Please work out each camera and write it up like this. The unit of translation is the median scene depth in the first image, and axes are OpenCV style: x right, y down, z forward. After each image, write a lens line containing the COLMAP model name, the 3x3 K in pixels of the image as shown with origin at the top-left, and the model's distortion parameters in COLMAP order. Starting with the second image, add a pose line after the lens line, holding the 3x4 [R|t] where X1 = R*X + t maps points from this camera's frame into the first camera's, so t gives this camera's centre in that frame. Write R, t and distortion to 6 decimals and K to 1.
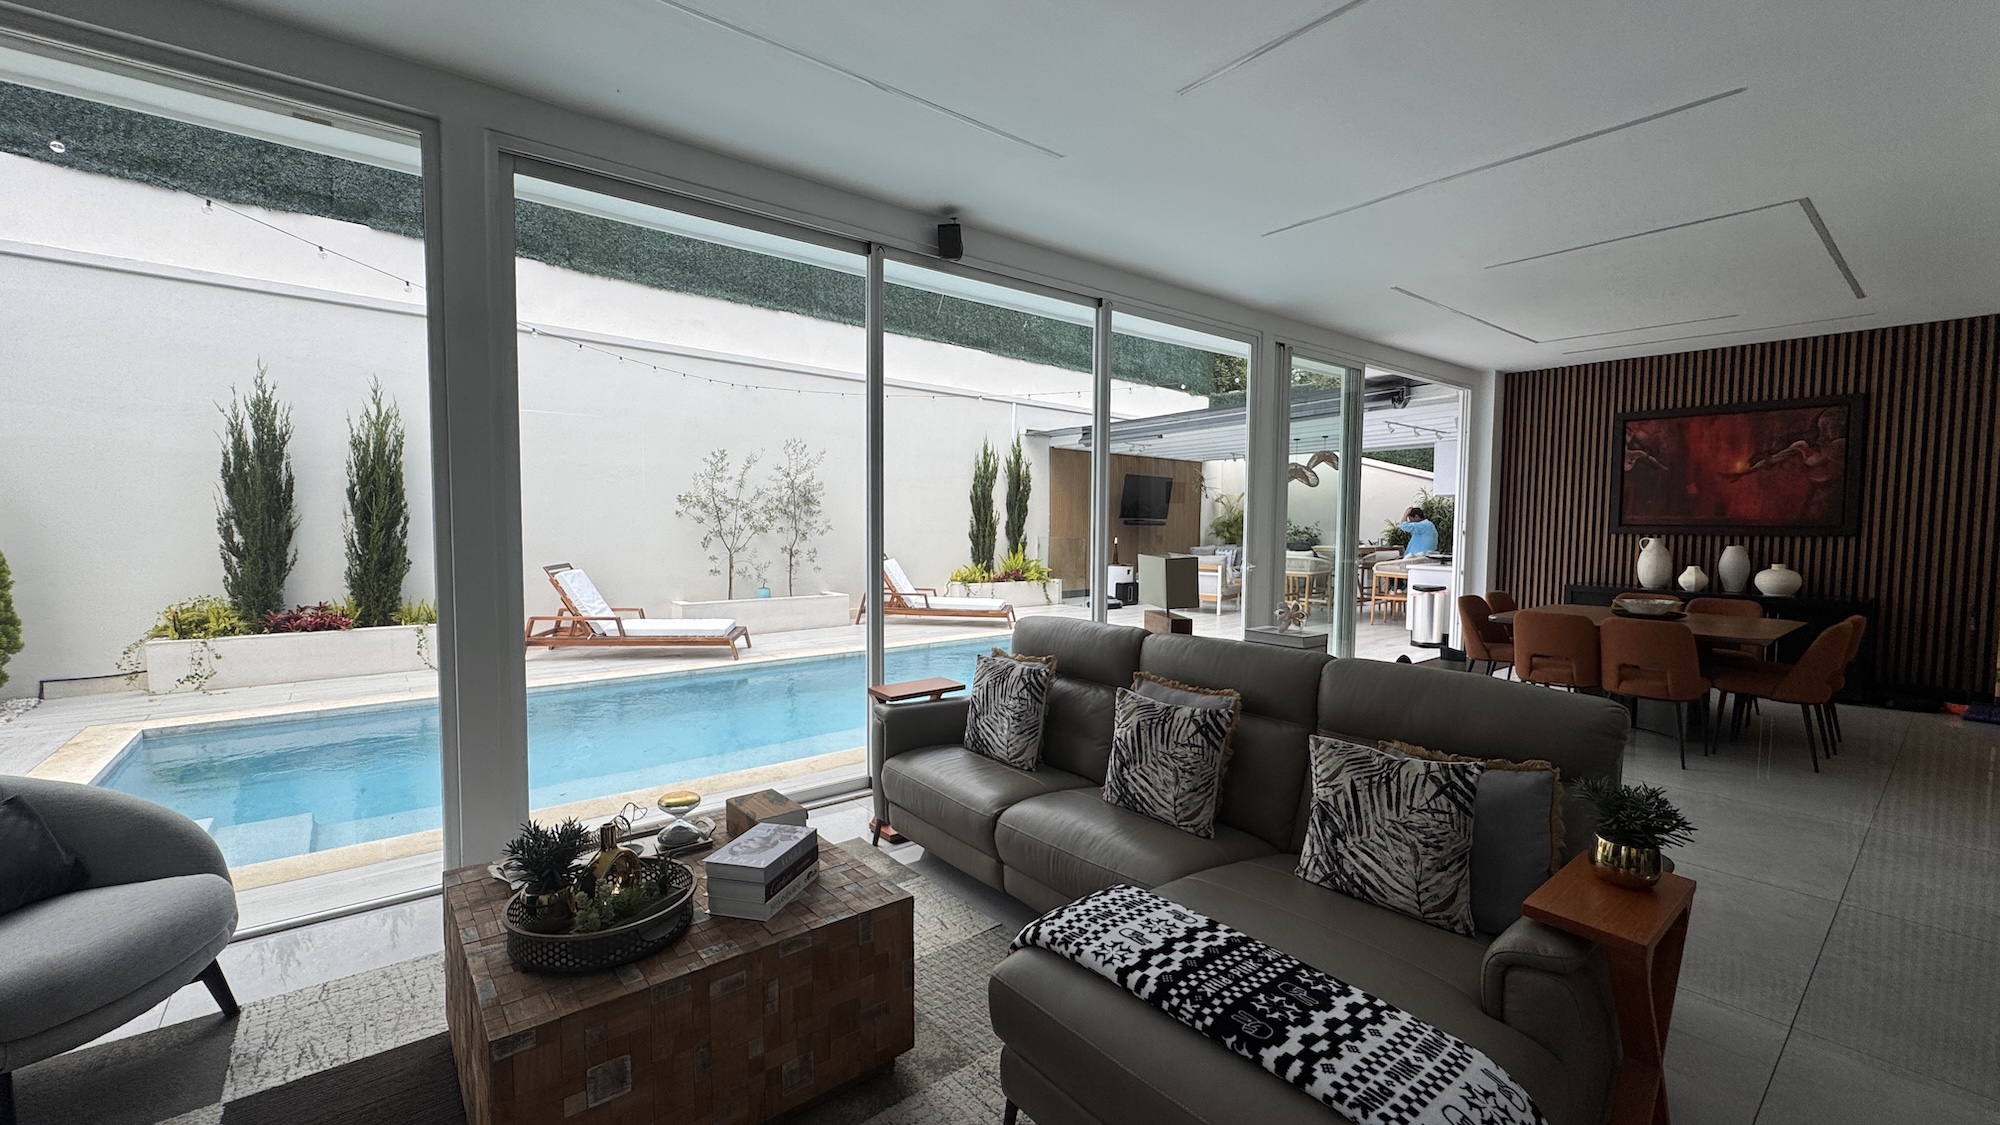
lens RADIAL K [[790.1, 0, 996.8], [0, 790.1, 565.5], [0, 0, 1]] dist [-0.004312, -0.001000]
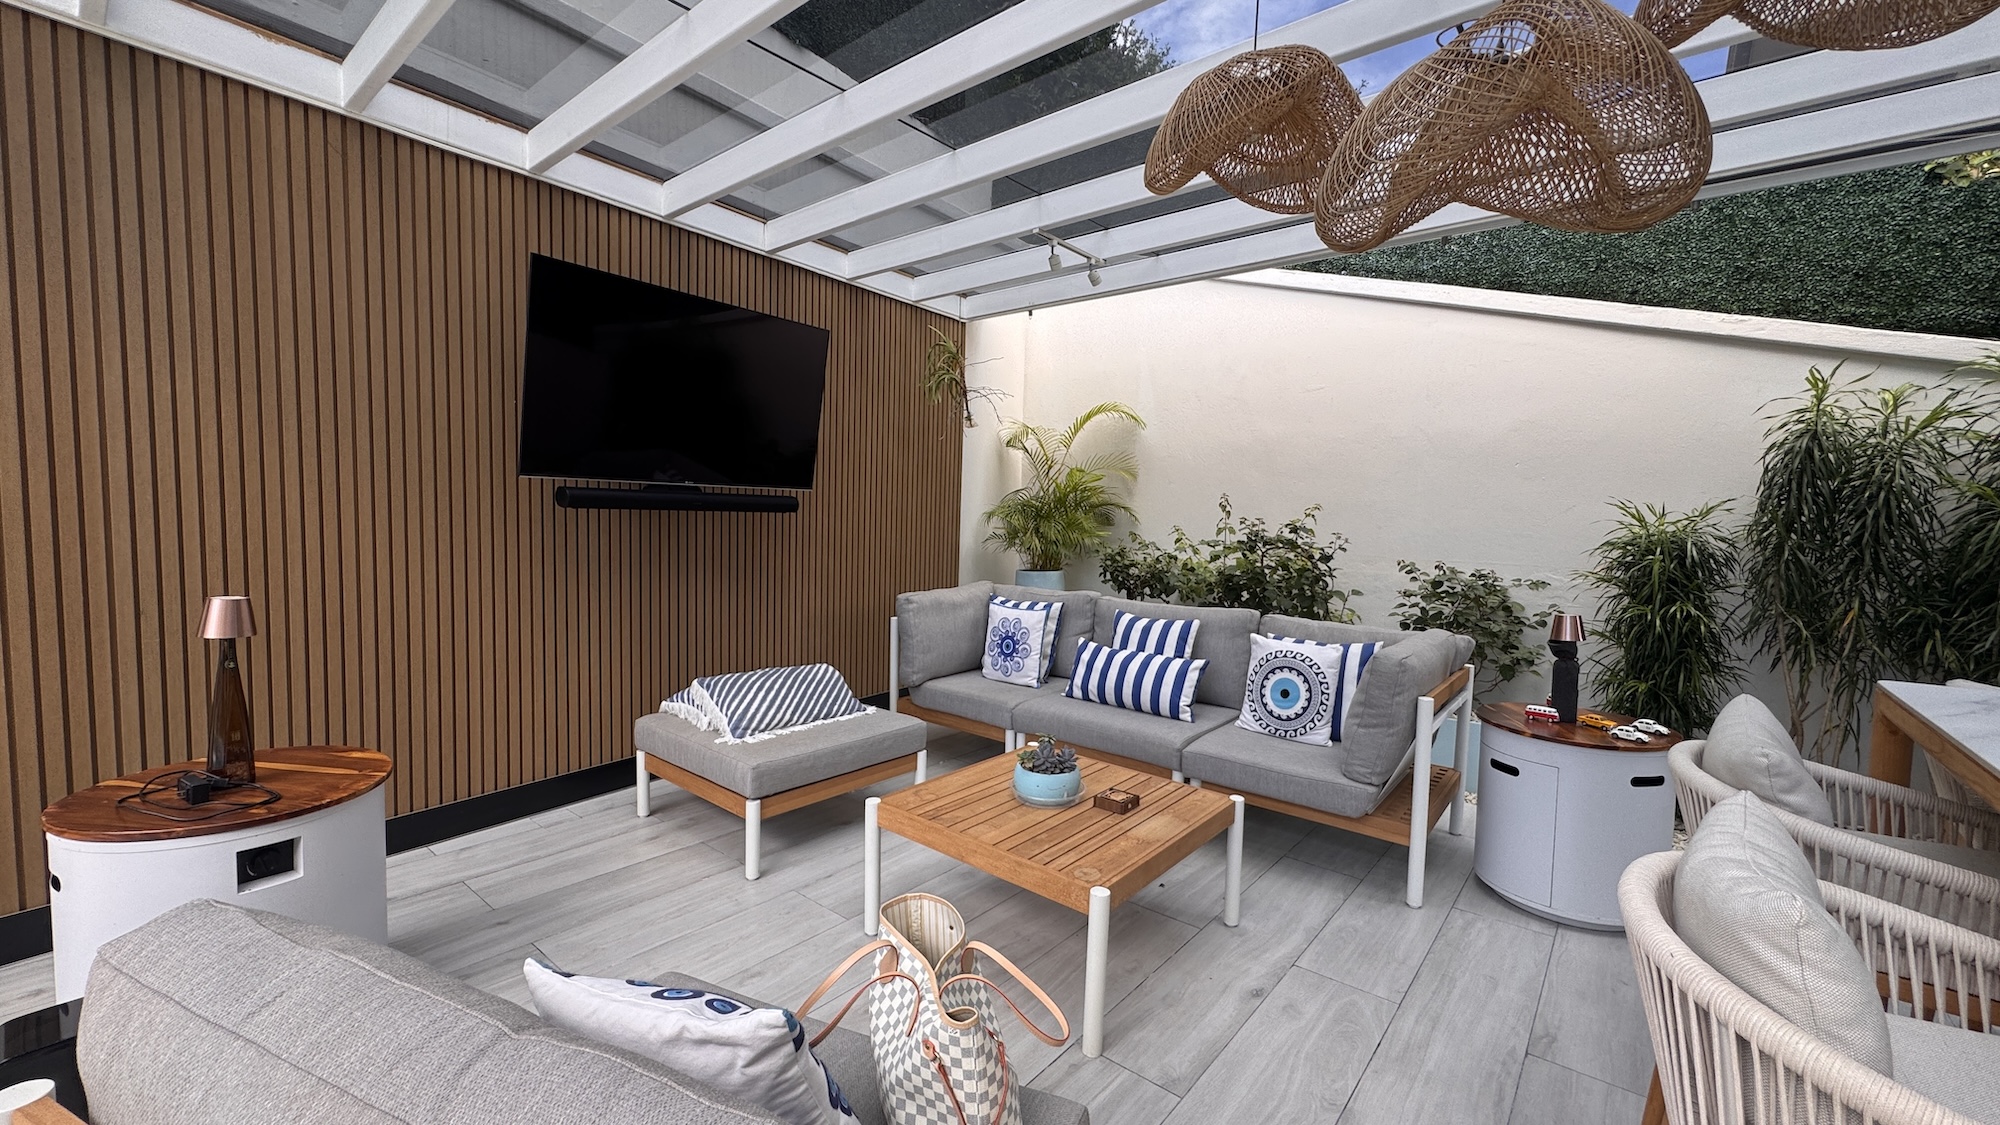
lens RADIAL K [[790.1, 0, 991.7], [0, 790.1, 565.3], [0, 0, 1]] dist [-0.004312, -0.001000]
pose [[0.977746, -0.004766, 0.209739, 0.484315], [0.002615, 0.999941, 0.010532, -0.078221], [-0.209777, -0.009749, 0.977701, 1.613697]]
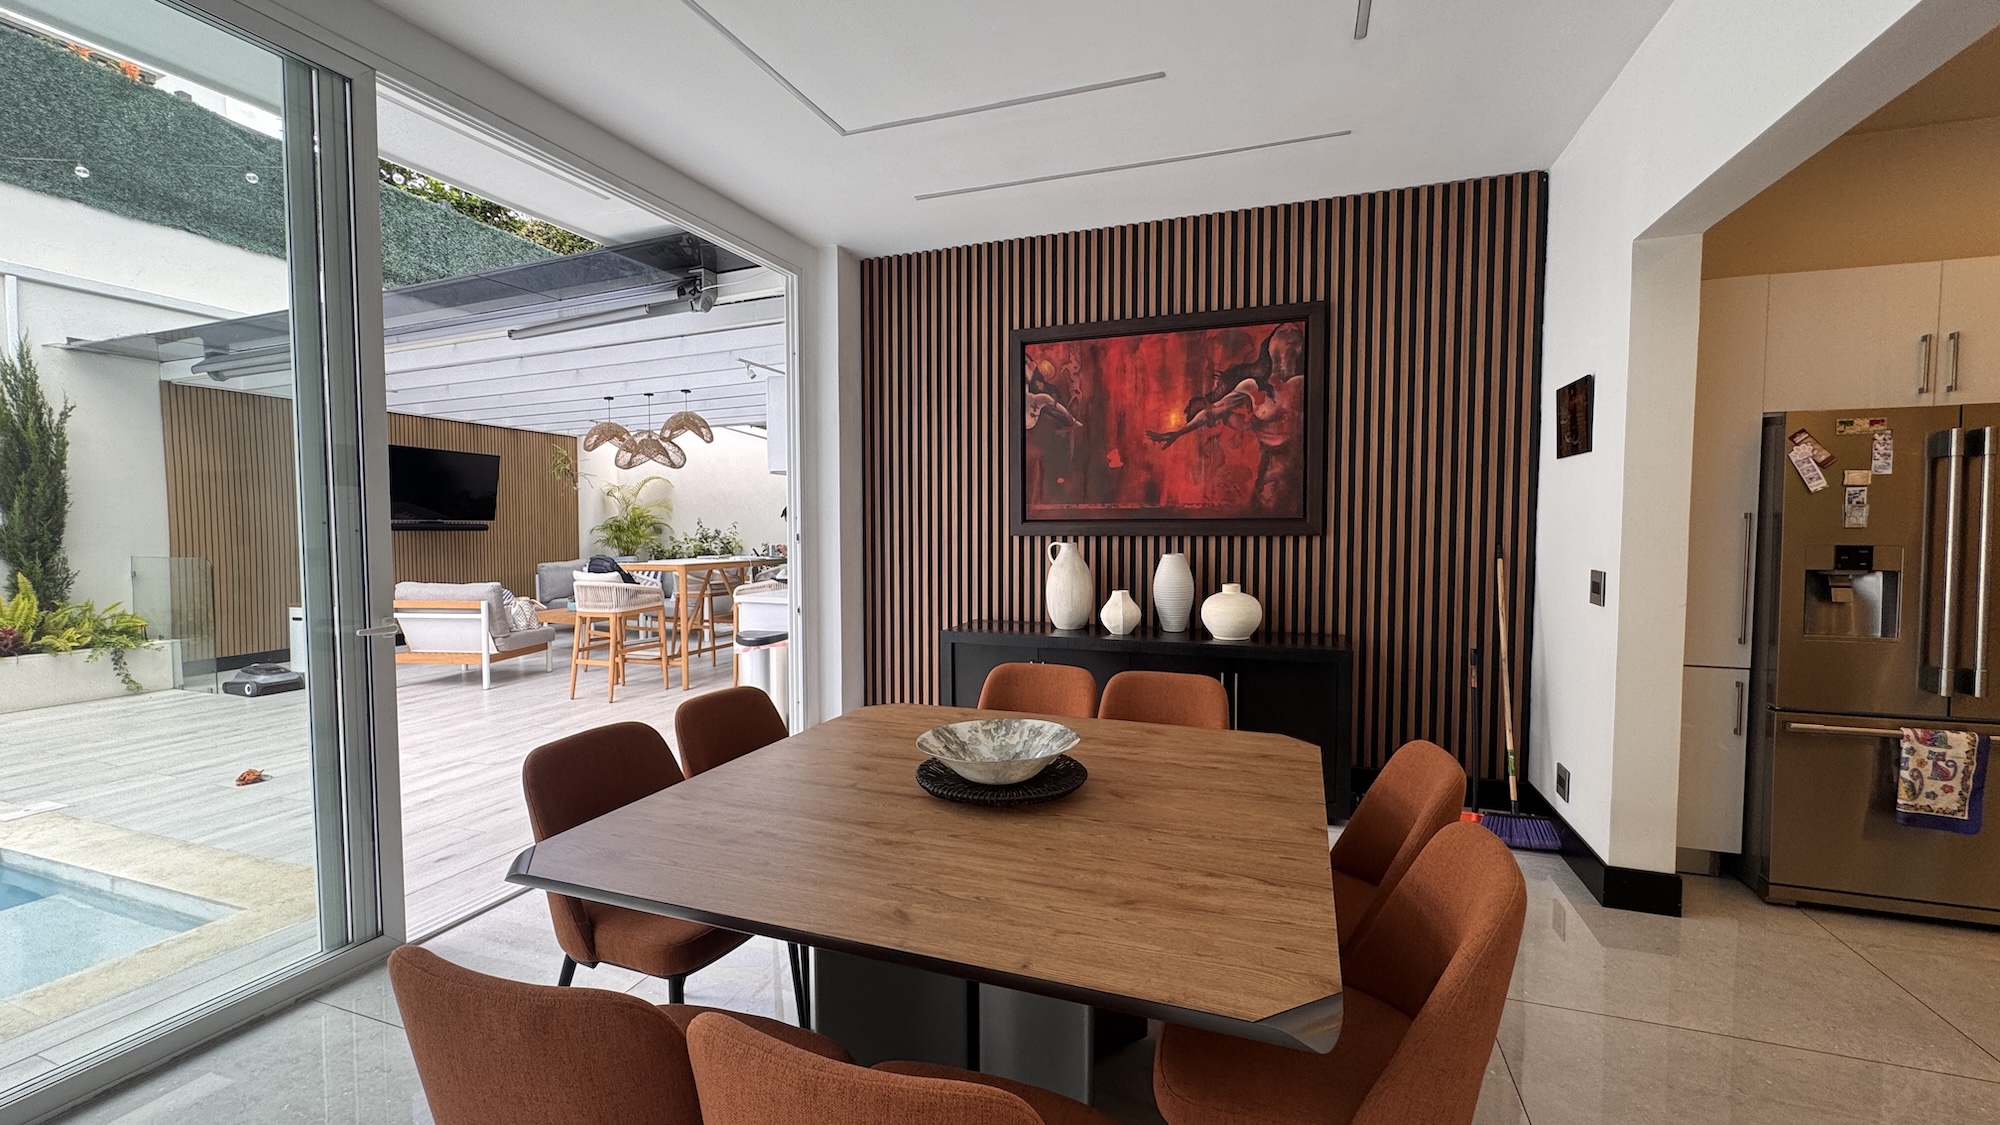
lens RADIAL K [[790.1, 0, 1000.5], [0, 790.1, 561.4], [0, 0, 1]] dist [-0.004312, -0.001000]
pose [[0.851290, -0.035430, 0.523497, 0.506399], [0.039757, 0.999205, 0.002975, -0.025671], [-0.523186, 0.018279, 0.852022, 0.550897]]
